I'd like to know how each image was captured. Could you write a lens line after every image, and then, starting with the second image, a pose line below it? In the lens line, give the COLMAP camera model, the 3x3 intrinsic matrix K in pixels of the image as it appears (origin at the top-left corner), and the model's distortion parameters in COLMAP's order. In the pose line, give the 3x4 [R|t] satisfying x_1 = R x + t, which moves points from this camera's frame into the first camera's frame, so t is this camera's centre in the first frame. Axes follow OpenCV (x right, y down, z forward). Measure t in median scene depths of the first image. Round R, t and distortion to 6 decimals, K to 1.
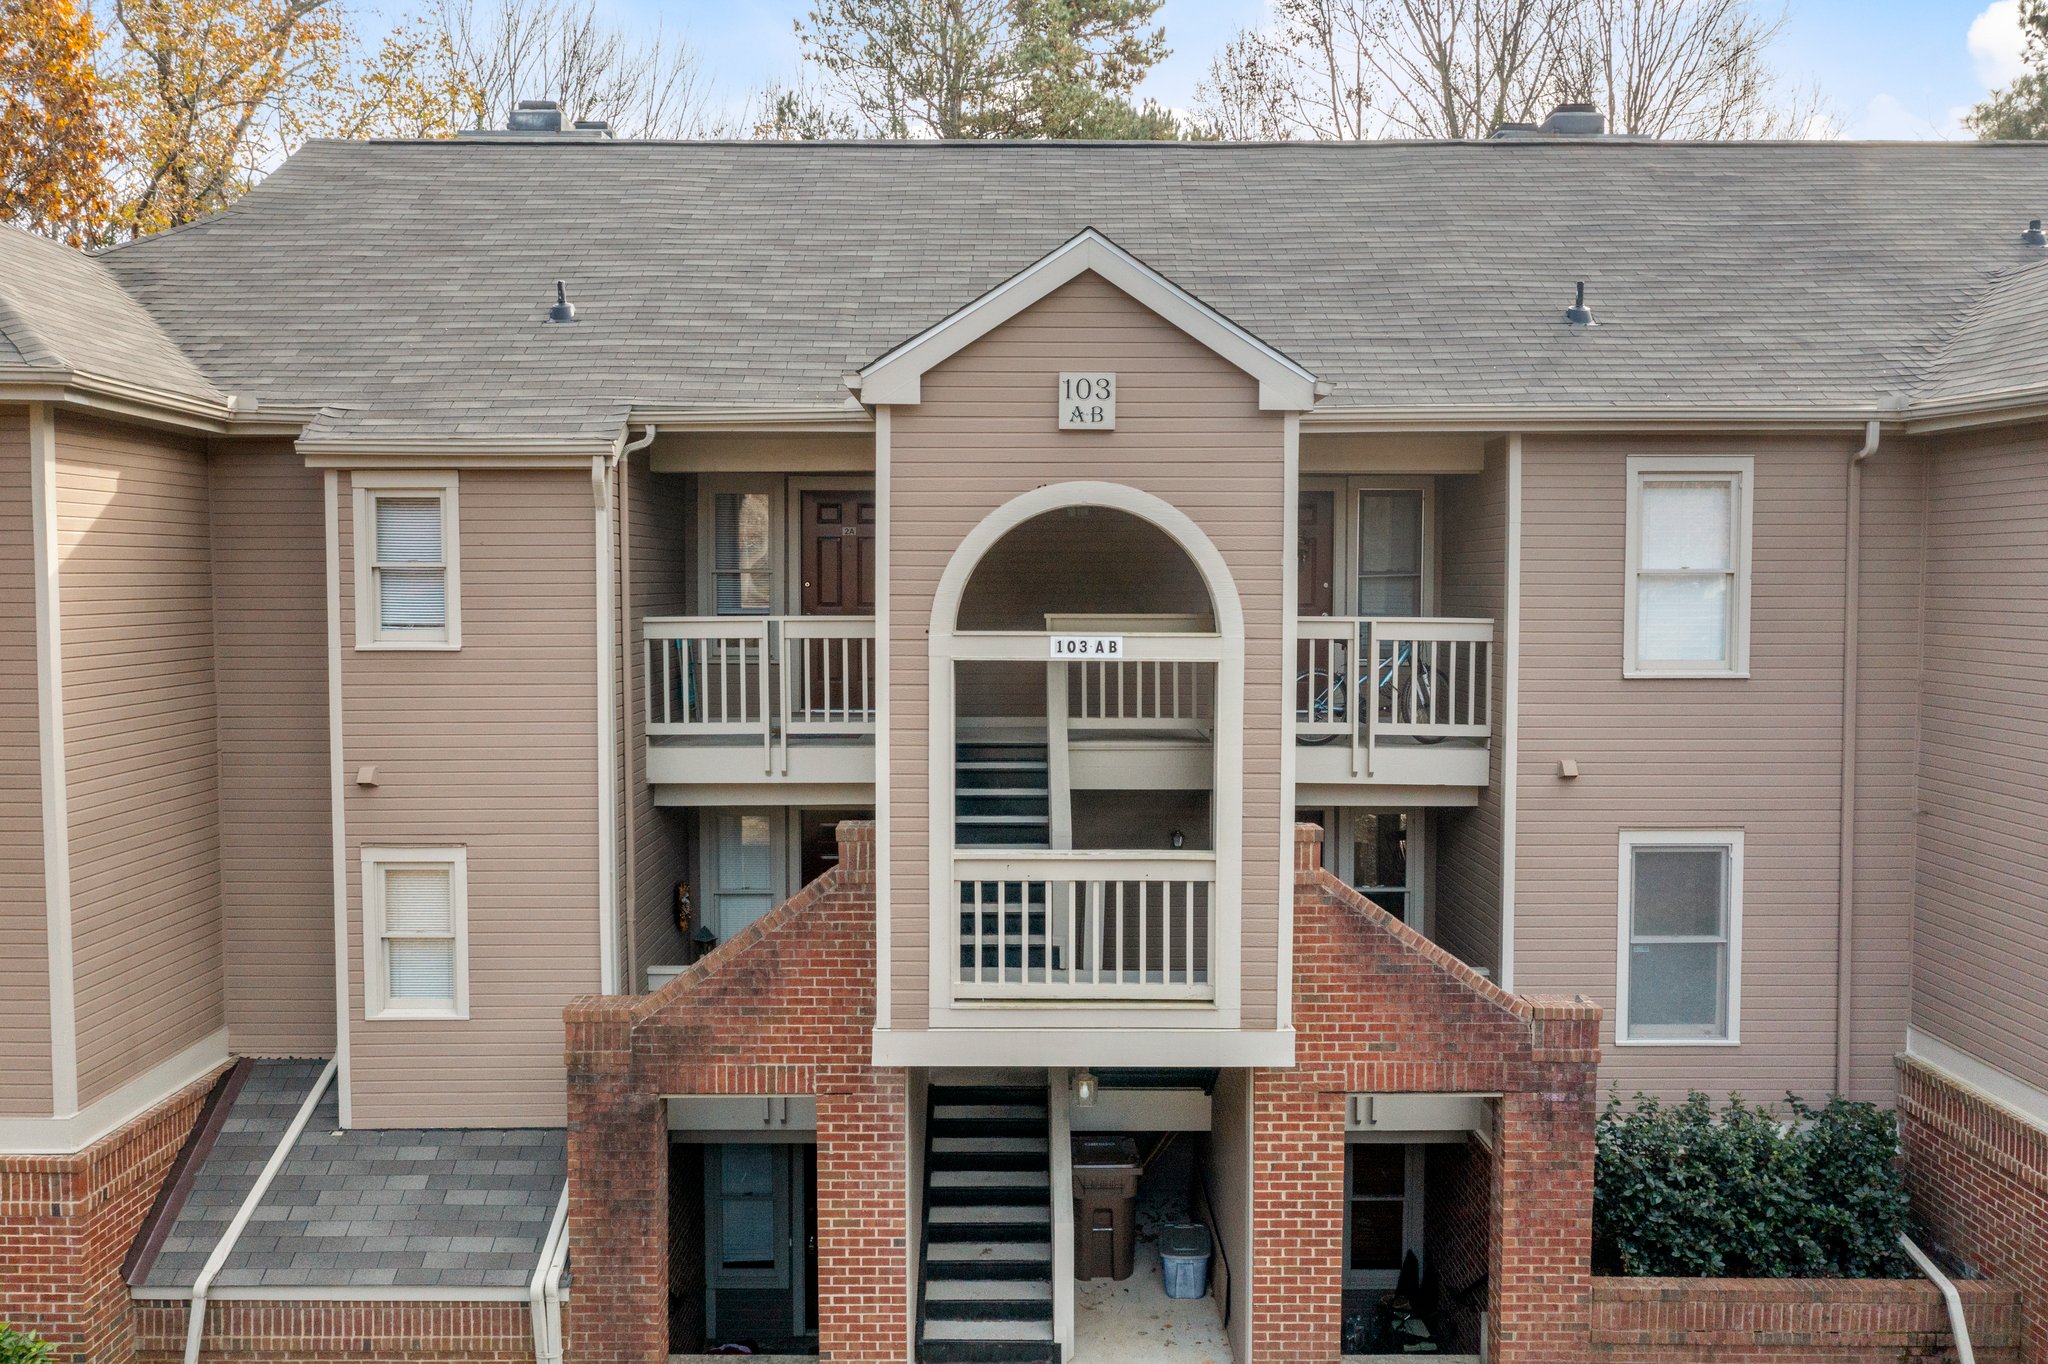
lens RADIAL K [[1630.2, 0, 1024.0], [0, 1630.2, 682.0], [0, 0, 1]] dist [-0.013905, -0.000481]
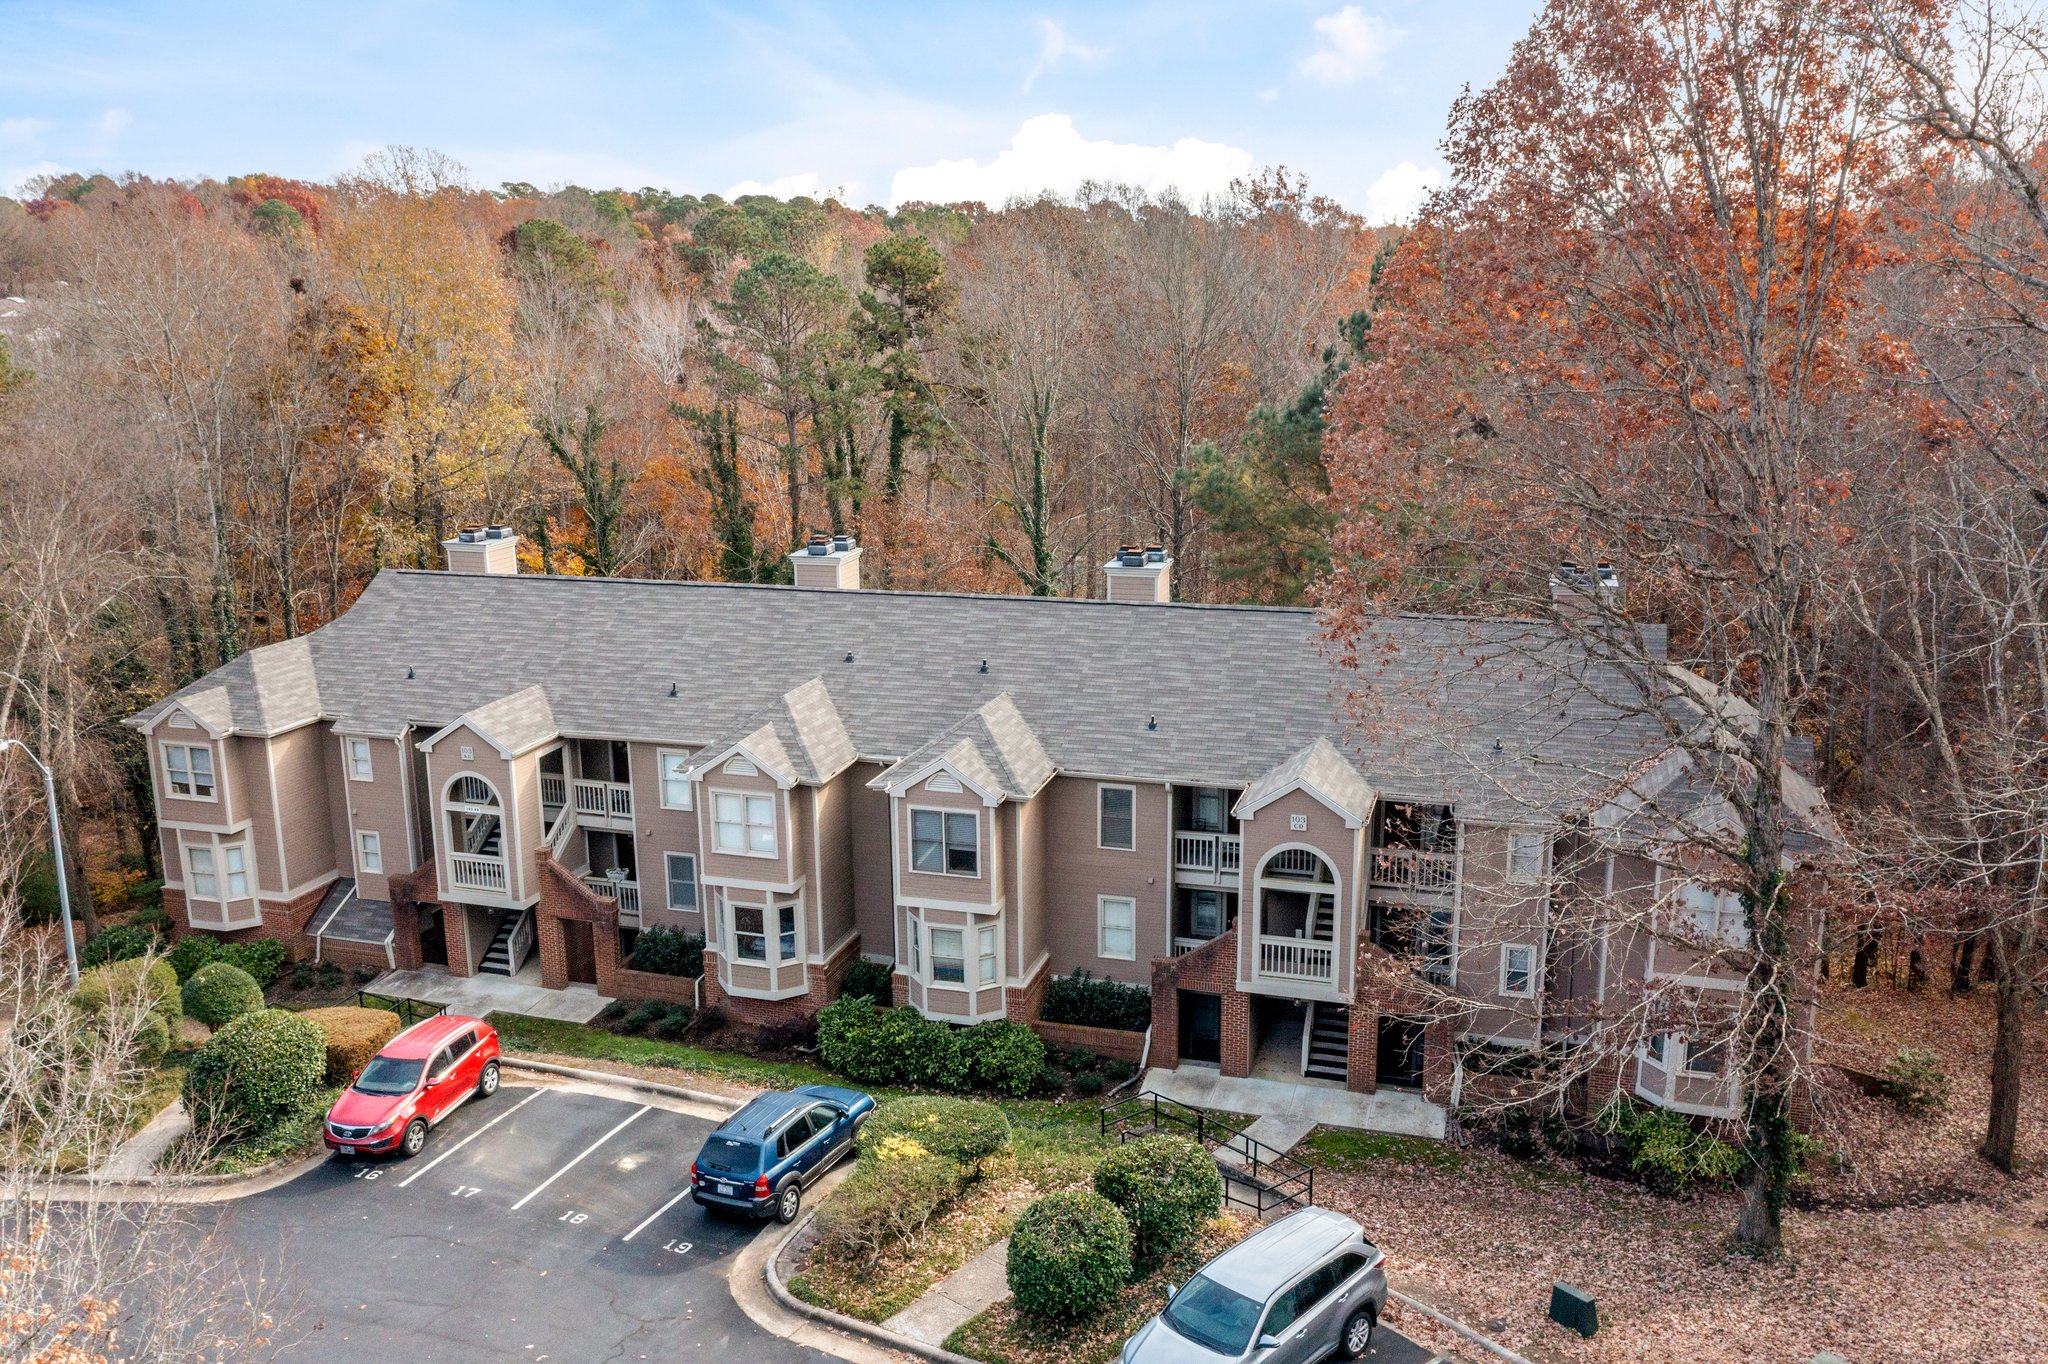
lens RADIAL K [[1630.2, 0, 1024.0], [0, 1630.2, 682.0], [0, 0, 1]] dist [-0.013905, -0.000481]
pose [[0.954185, 0.057075, -0.293725, 2.312436], [-0.007296, 0.985785, 0.167851, -0.939232], [0.299130, -0.158018, 0.941038, -2.191751]]
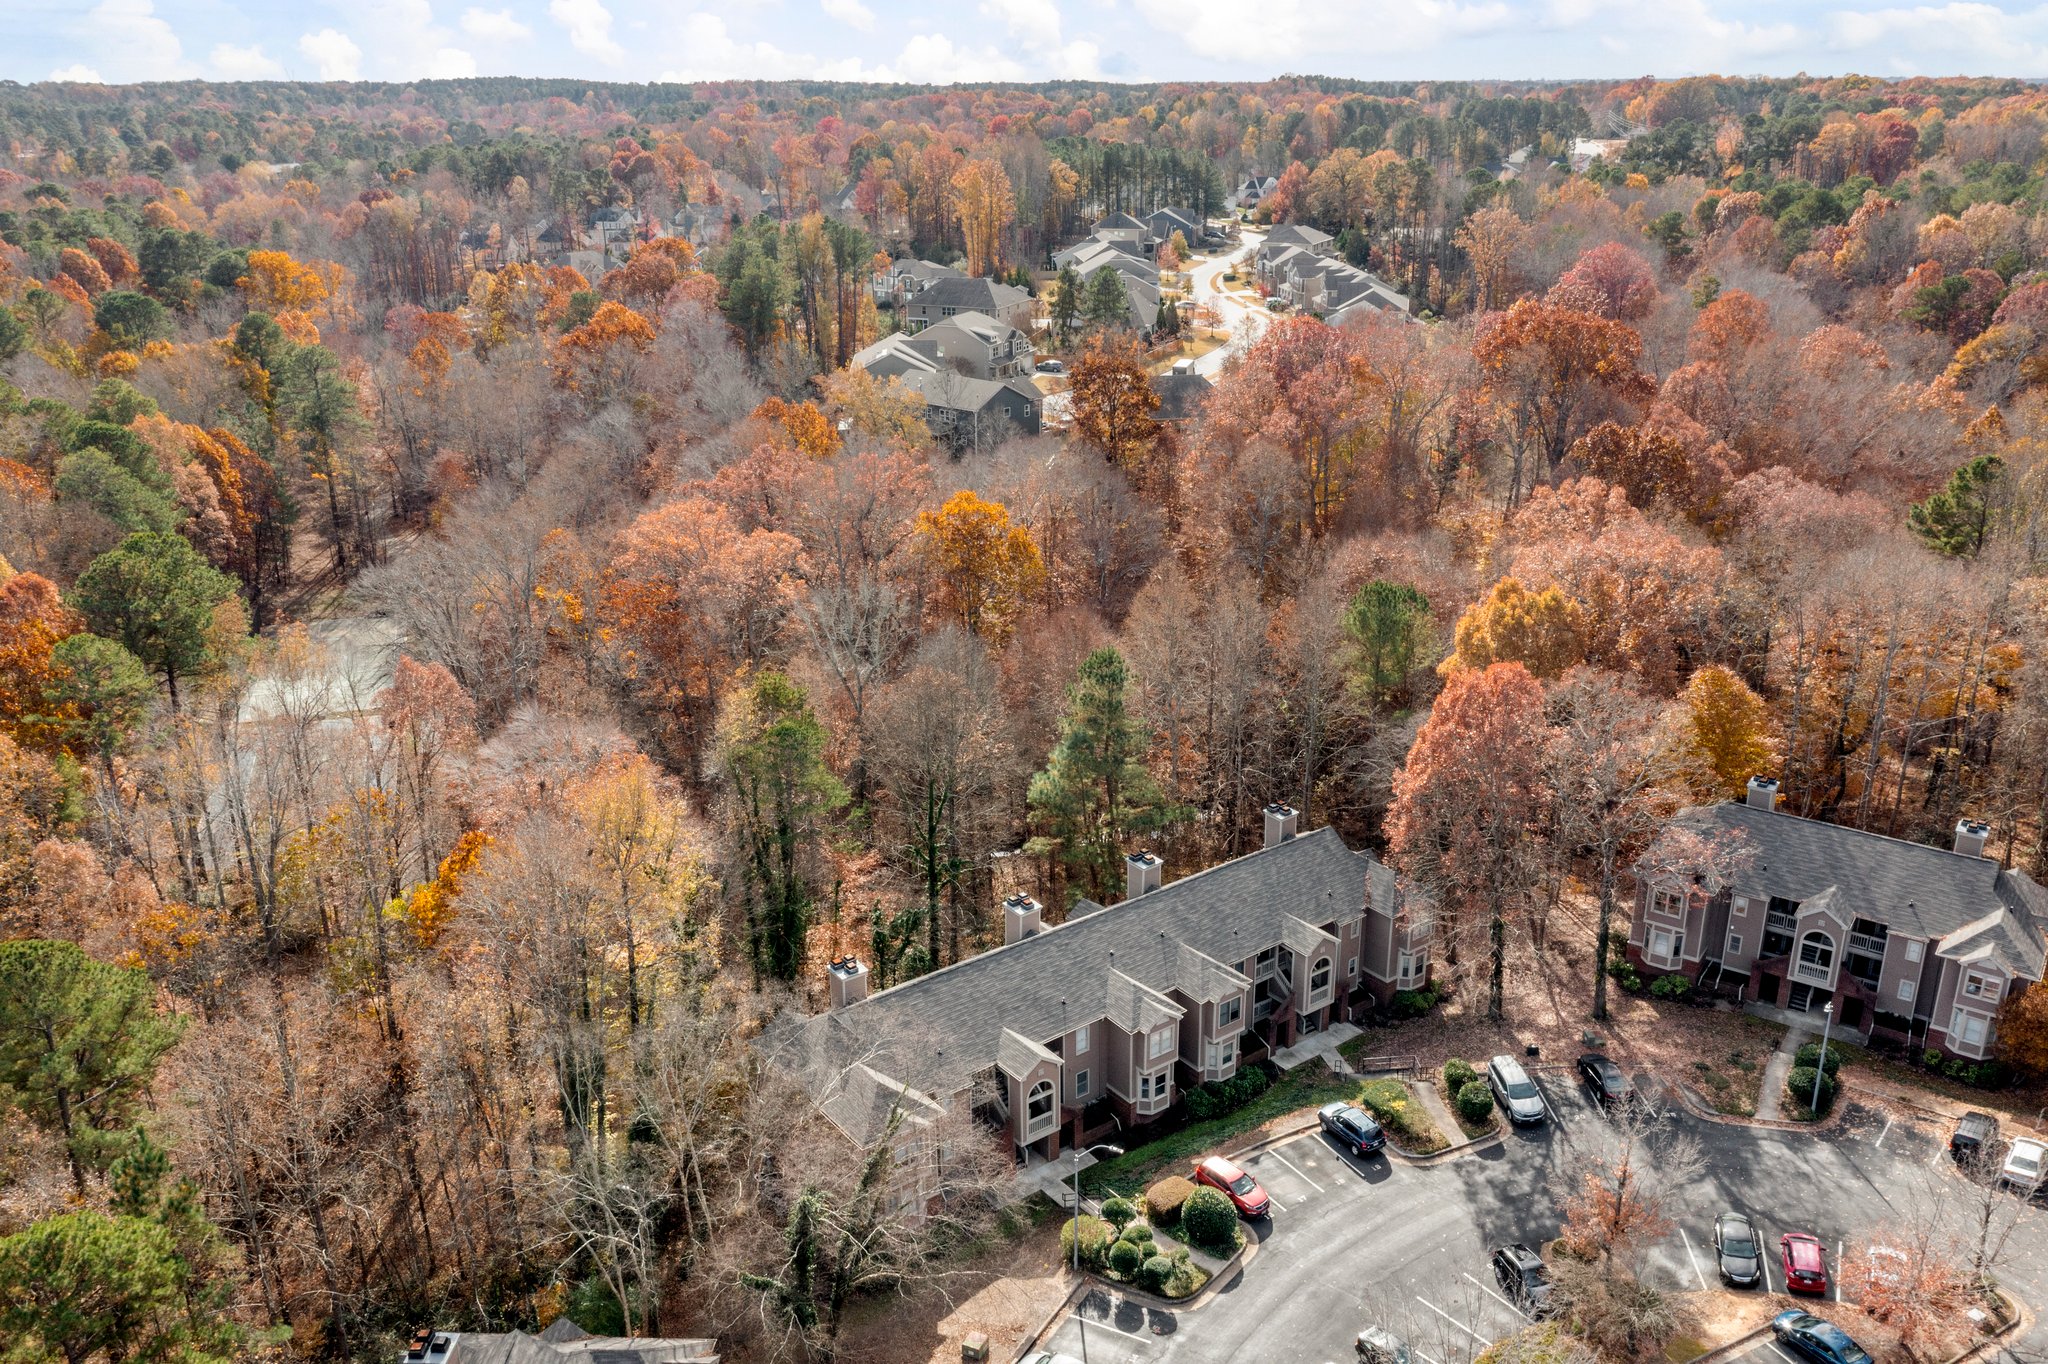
lens RADIAL K [[1630.2, 0, 1024.0], [0, 1630.2, 682.0], [0, 0, 1]] dist [-0.013905, -0.000481]
pose [[0.802404, -0.214928, 0.556735, -3.867437], [0.046153, 0.952451, 0.301175, -4.178137], [-0.594994, -0.215969, 0.774170, -4.561636]]
